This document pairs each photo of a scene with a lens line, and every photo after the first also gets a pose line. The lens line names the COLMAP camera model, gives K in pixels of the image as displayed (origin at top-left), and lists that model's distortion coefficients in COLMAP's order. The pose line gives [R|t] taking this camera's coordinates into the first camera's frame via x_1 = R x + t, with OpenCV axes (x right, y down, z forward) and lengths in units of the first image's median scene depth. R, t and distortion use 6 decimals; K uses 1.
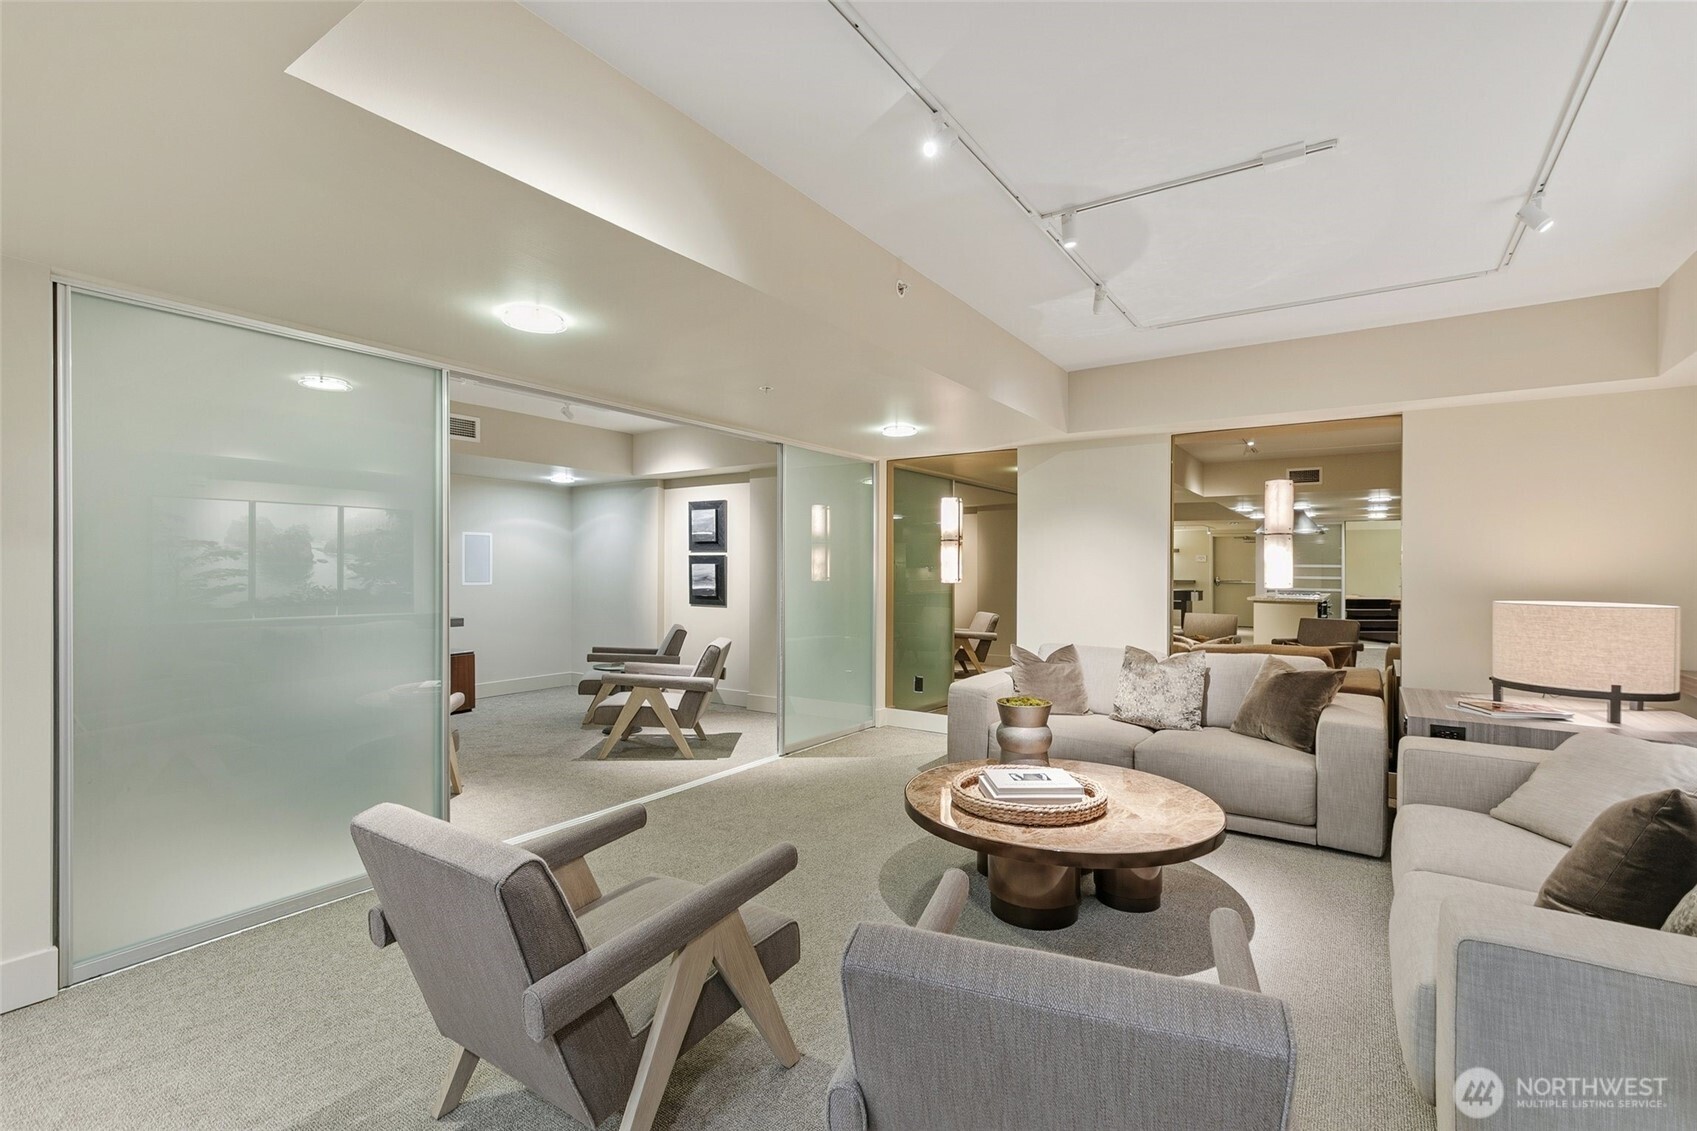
lens RADIAL K [[789.4, 0, 841.5], [0, 789.4, 568.5], [0, 0, 1]] dist [0.001956, -0.000117]
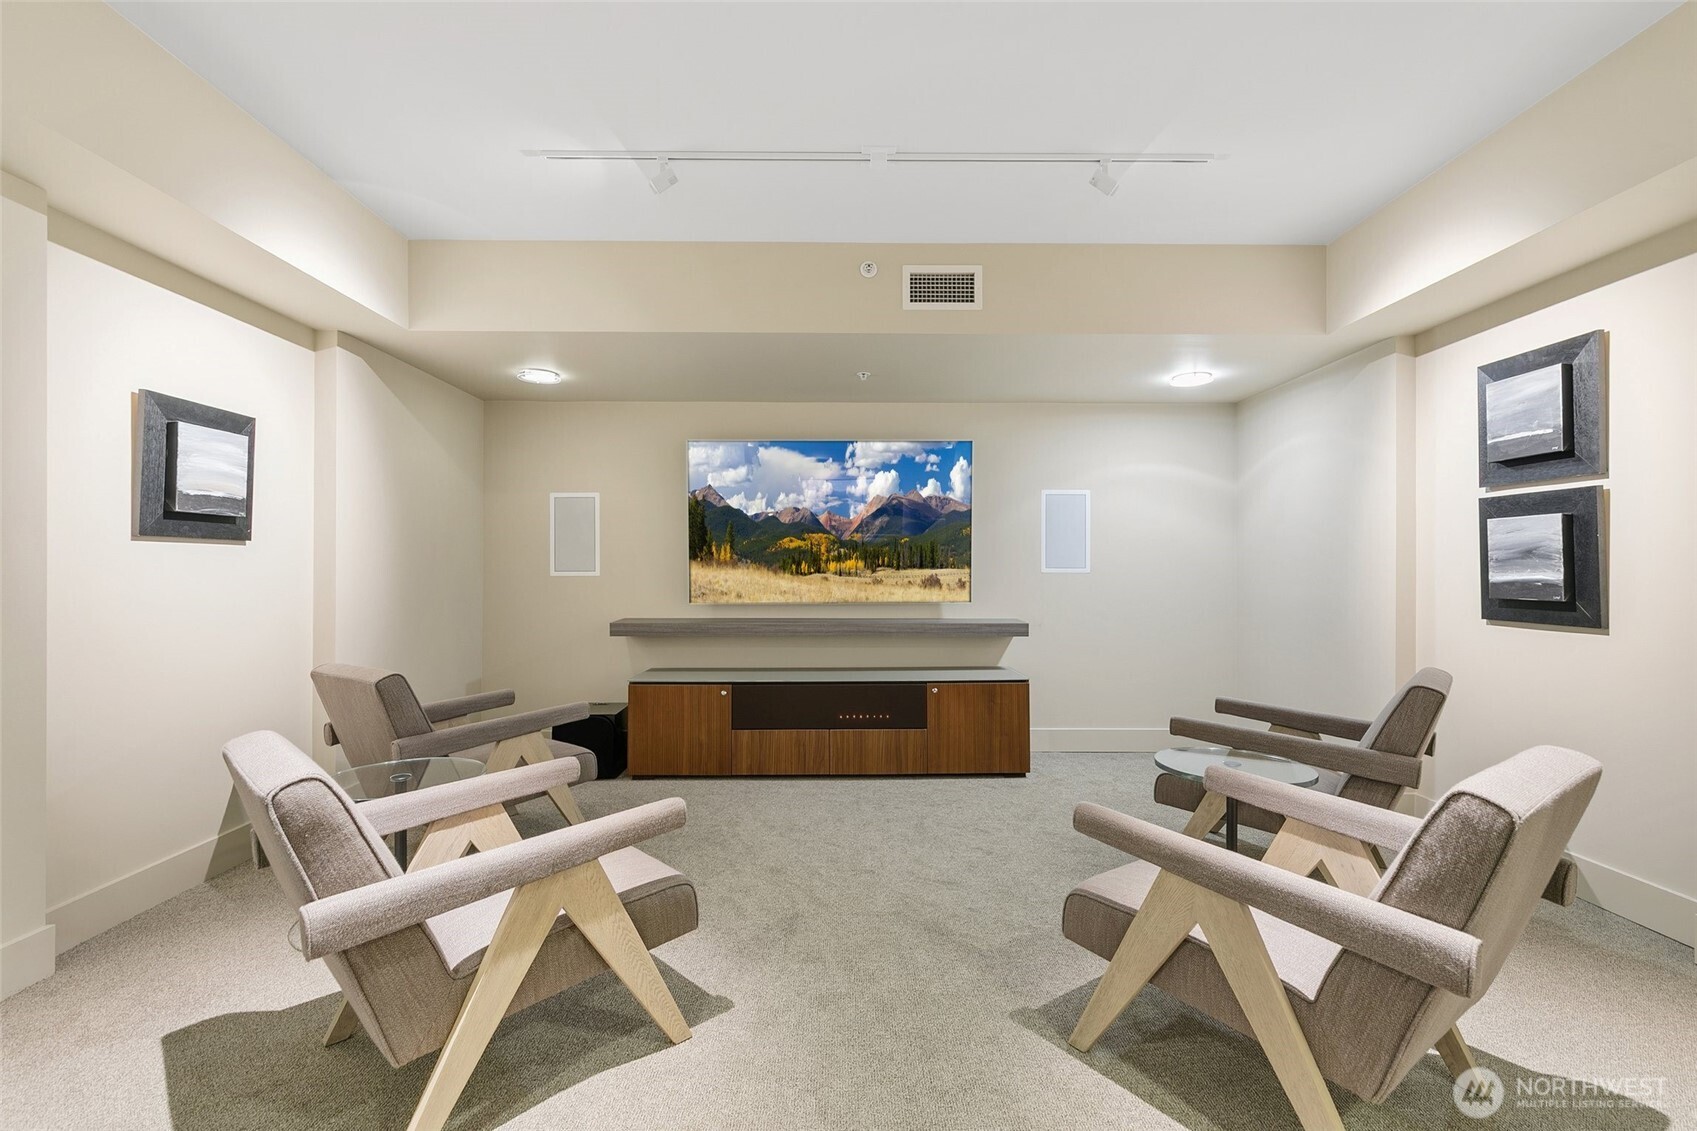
lens RADIAL K [[789.4, 0, 830.6], [0, 789.4, 566.4], [0, 0, 1]] dist [0.001956, -0.000117]
pose [[0.582597, -0.003352, -0.812754, -0.059257], [-0.002895, 0.999977, -0.006200, 0.022095], [0.812756, 0.005965, 0.582574, 0.504980]]
